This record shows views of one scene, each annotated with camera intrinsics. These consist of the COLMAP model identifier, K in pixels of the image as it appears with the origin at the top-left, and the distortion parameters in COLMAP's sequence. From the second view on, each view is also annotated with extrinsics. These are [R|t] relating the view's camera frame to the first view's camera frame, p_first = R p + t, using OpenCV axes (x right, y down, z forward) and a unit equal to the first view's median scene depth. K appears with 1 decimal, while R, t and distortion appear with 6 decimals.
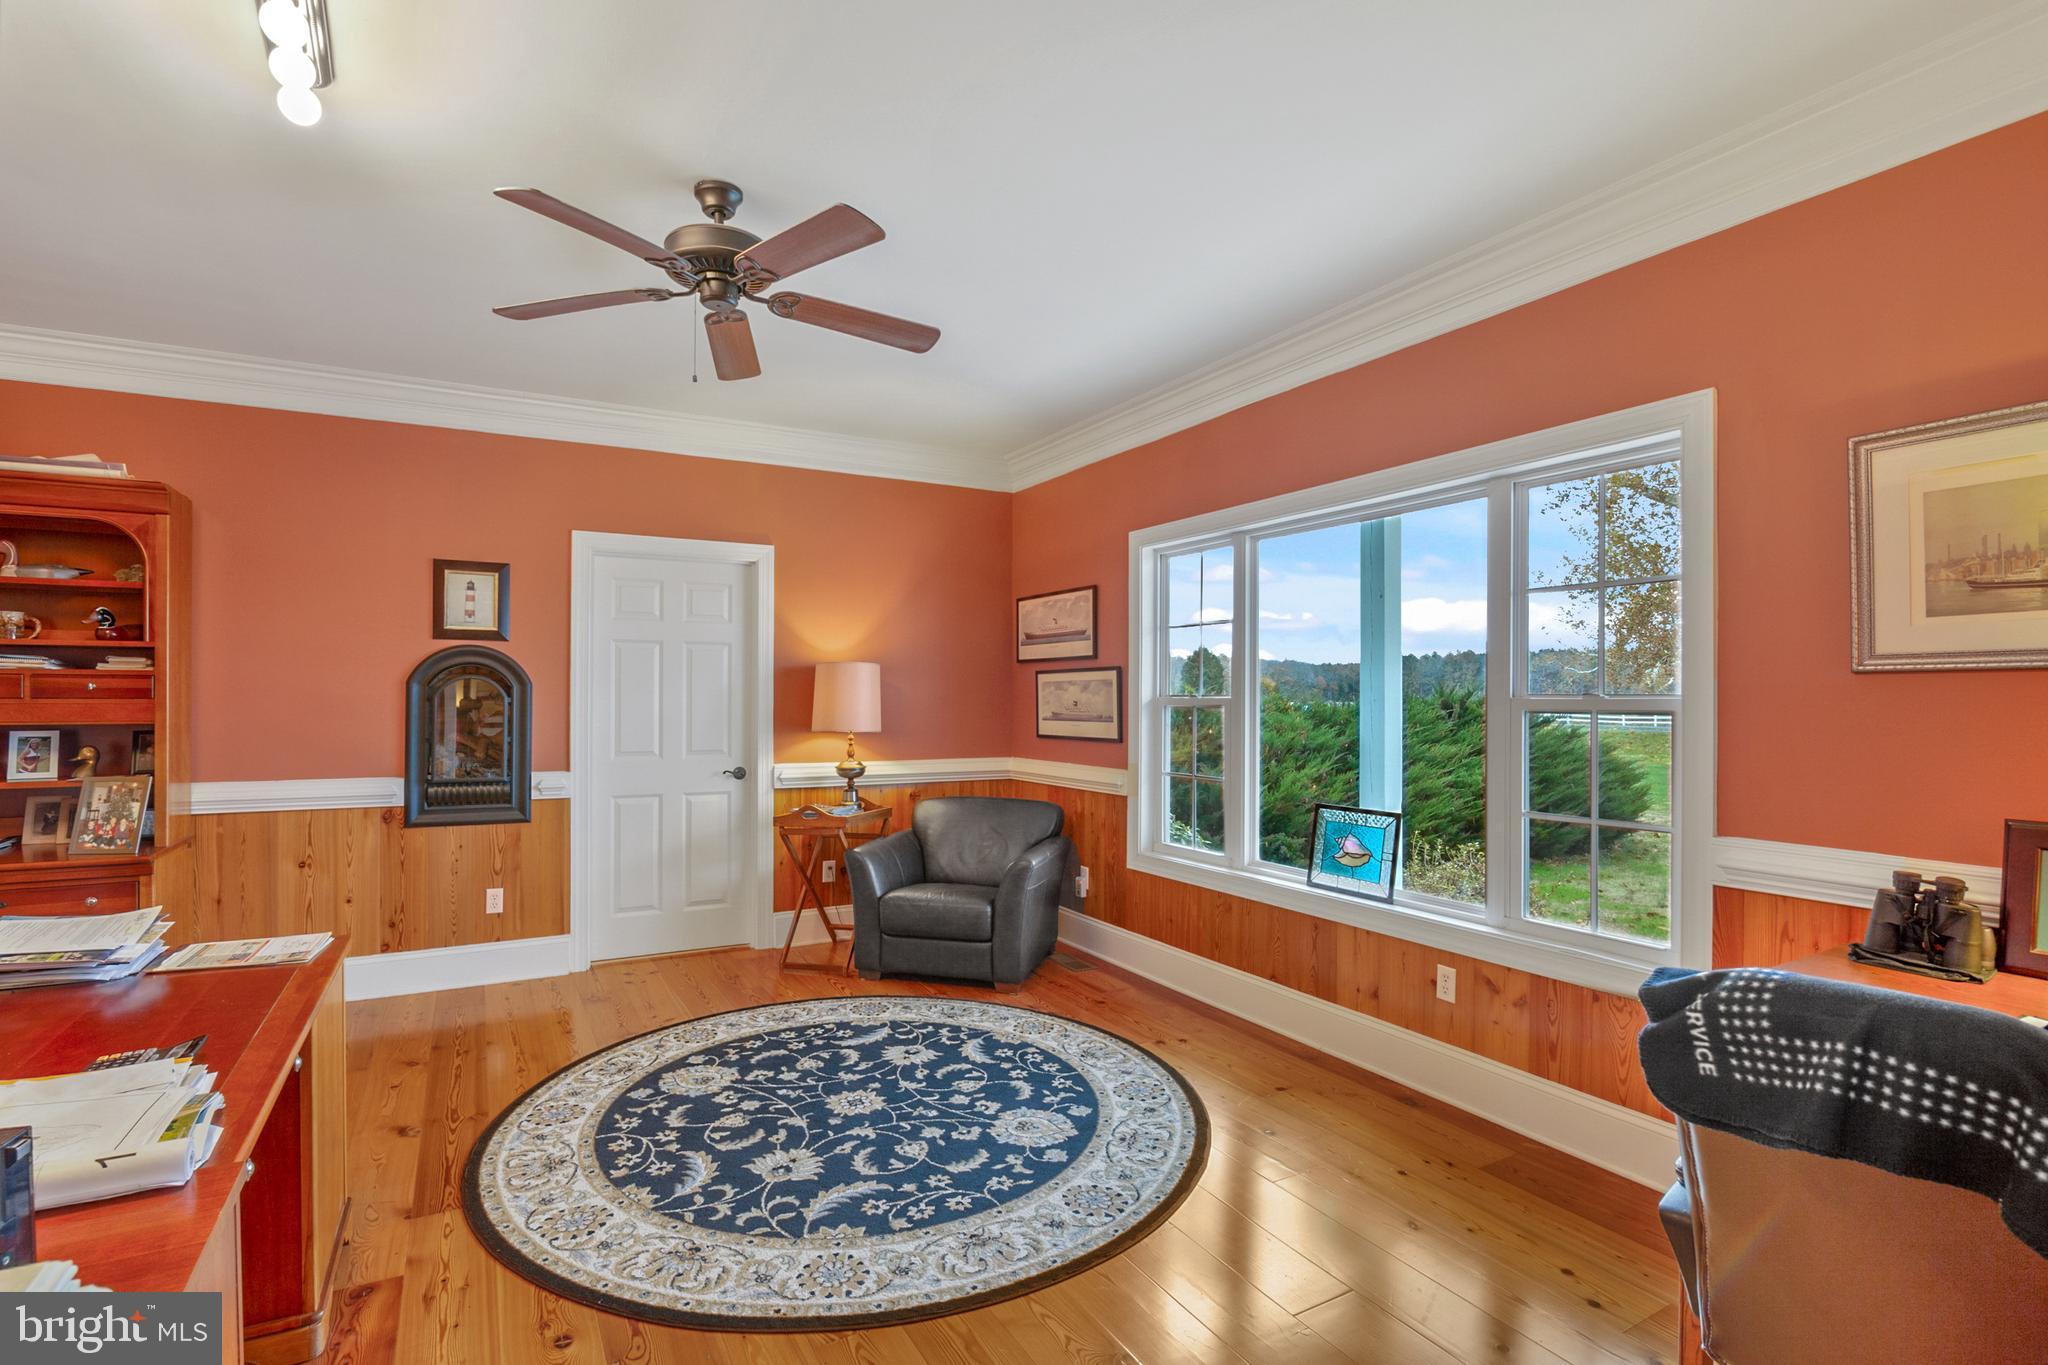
lens RADIAL K [[949.3, 0, 992.4], [0, 949.3, 695.5], [0, 0, 1]] dist [-0.015868, 0.000329]
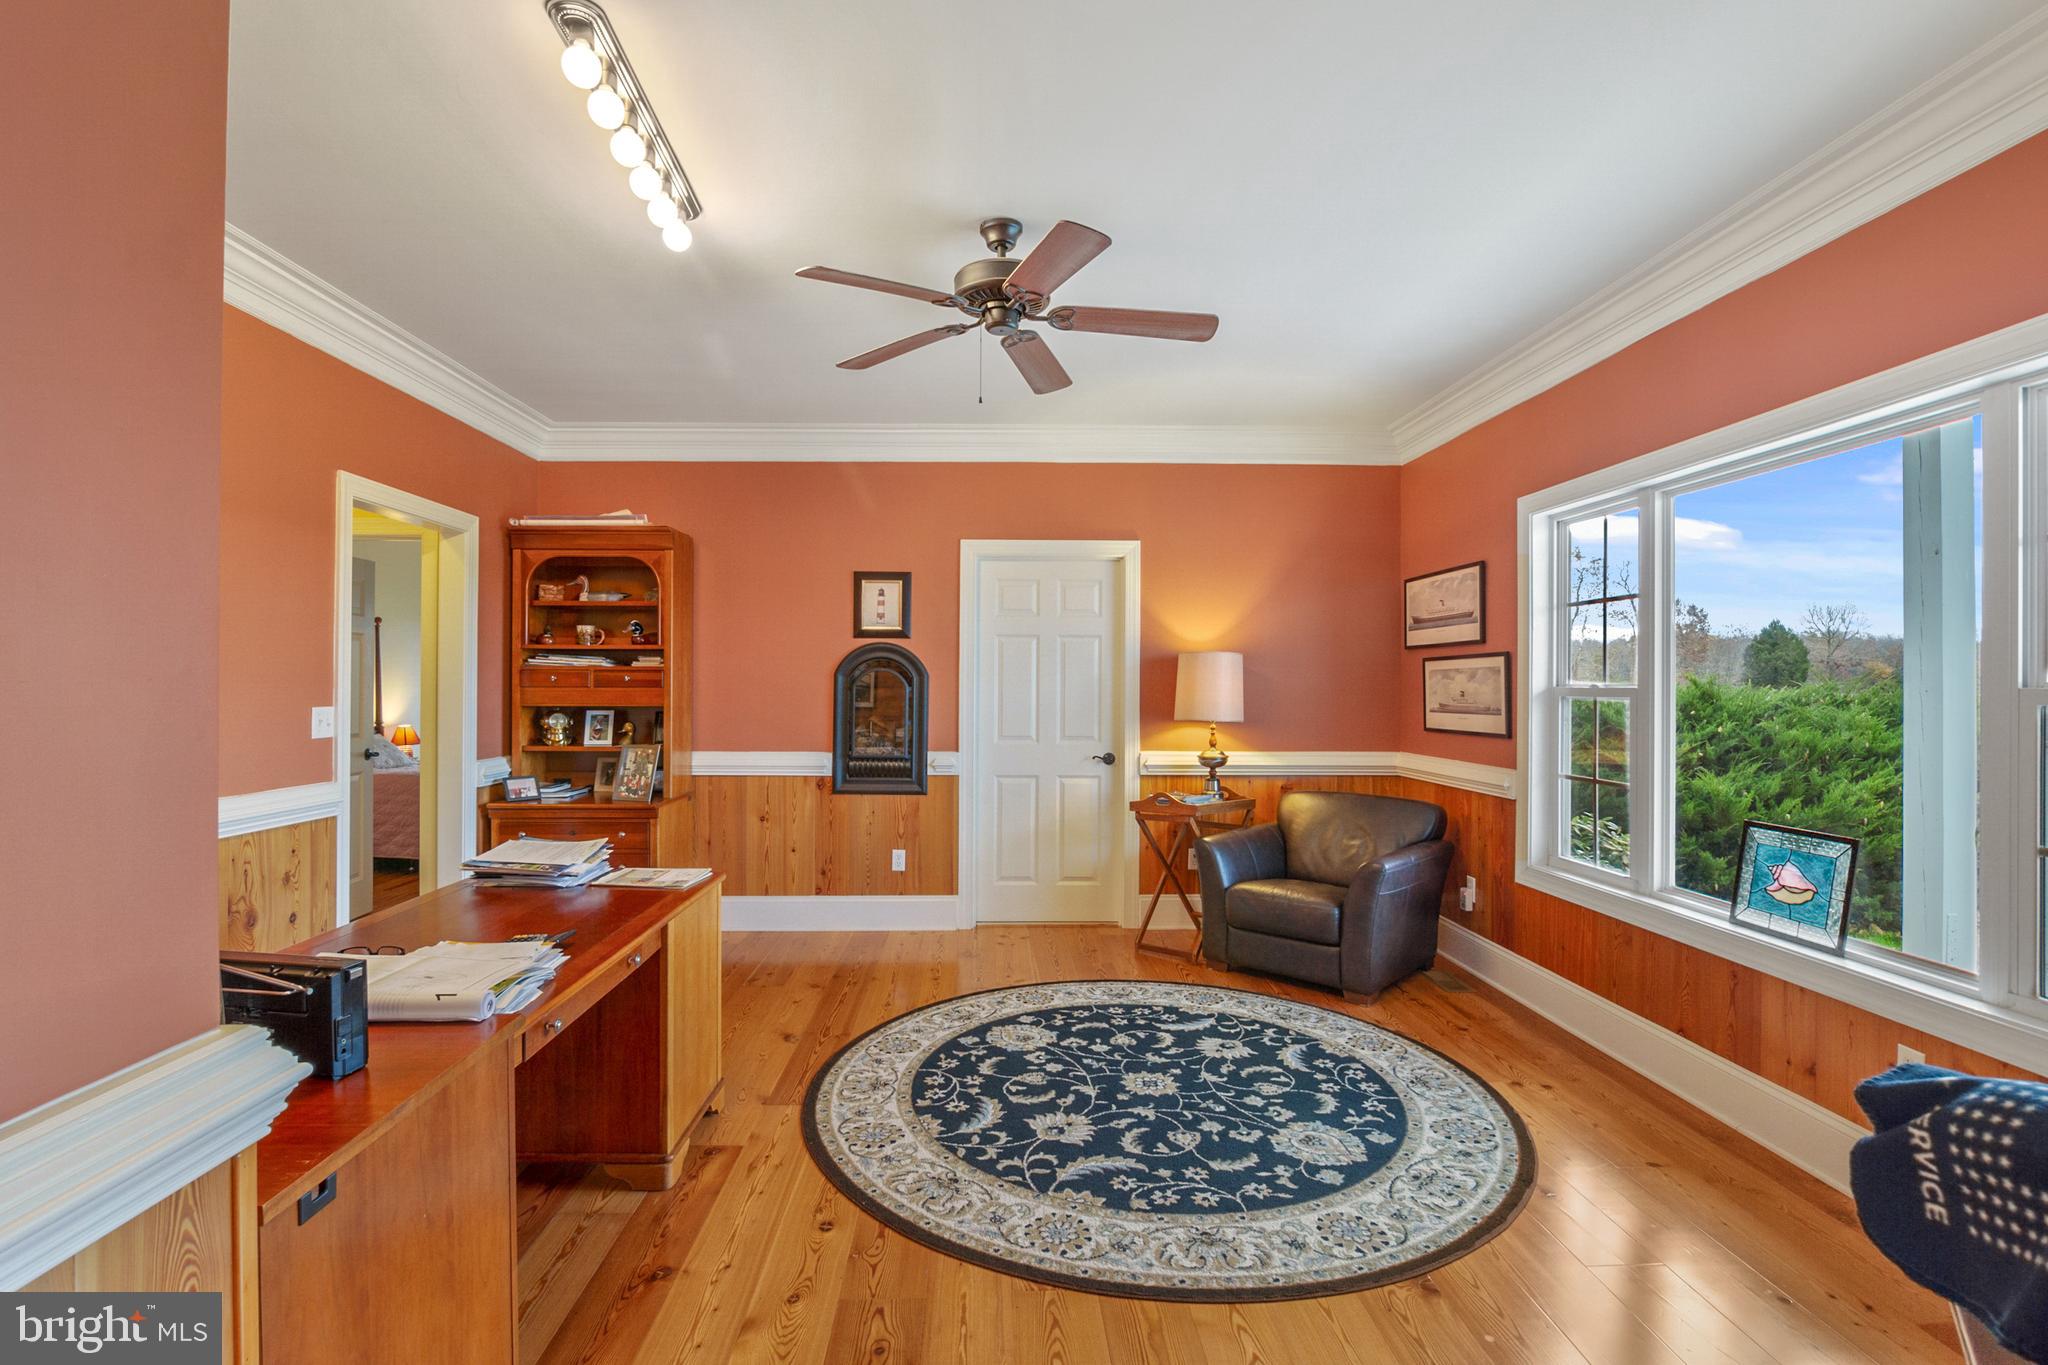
lens RADIAL K [[942.0, 0, 1003.0], [0, 942.0, 680.5], [0, 0, 1]] dist [-0.015364, 0.000192]
pose [[0.891409, -0.002449, -0.453194, 0.153089], [0.000201, 0.999987, -0.005009, 0.000158], [0.453200, 0.004374, 0.891398, 0.020343]]
